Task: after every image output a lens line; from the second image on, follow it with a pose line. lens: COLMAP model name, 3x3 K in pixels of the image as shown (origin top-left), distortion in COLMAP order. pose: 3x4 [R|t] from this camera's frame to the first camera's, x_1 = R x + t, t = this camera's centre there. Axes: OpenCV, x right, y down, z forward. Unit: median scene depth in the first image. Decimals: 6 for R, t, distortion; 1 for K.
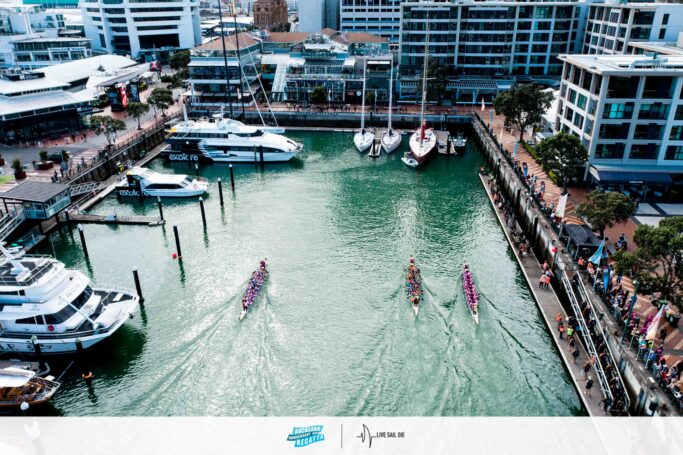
lens RADIAL K [[524.1, 0, 340.3], [0, 524.1, 226.9], [0, 0, 1]] dist [-0.018689, 0.003227]
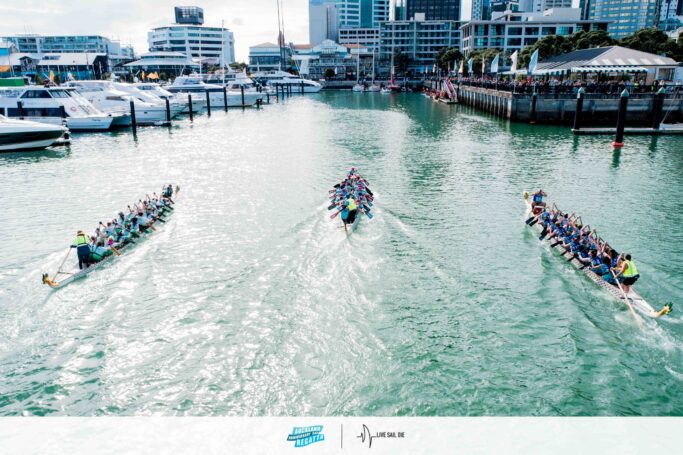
lens RADIAL K [[524.1, 0, 339.2], [0, 524.1, 229.4], [0, 0, 1]] dist [-0.018689, 0.003227]
pose [[0.999673, -0.008957, 0.023954, -0.055190], [0.012012, 0.991365, -0.130578, 0.442321], [-0.022578, 0.130823, 0.991149, -0.545281]]
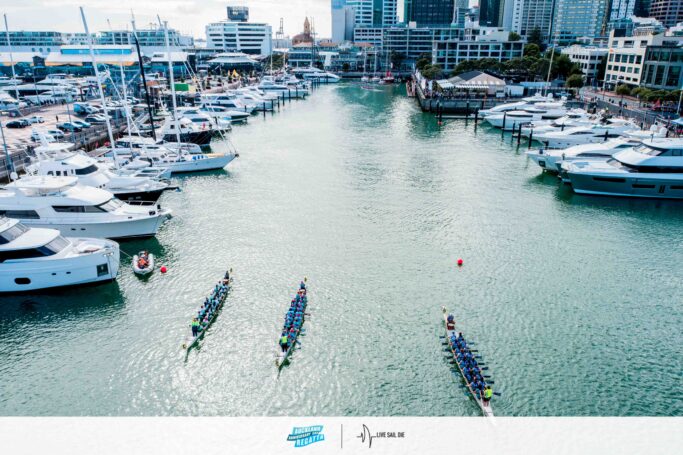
lens RADIAL K [[524.1, 0, 338.2], [0, 524.1, 226.6], [0, 0, 1]] dist [-0.018689, 0.003227]
pose [[0.999872, 0.012893, -0.009470, -0.043753], [-0.013609, 0.996713, -0.079858, 0.633447], [0.008409, 0.079977, 0.996761, -1.231067]]
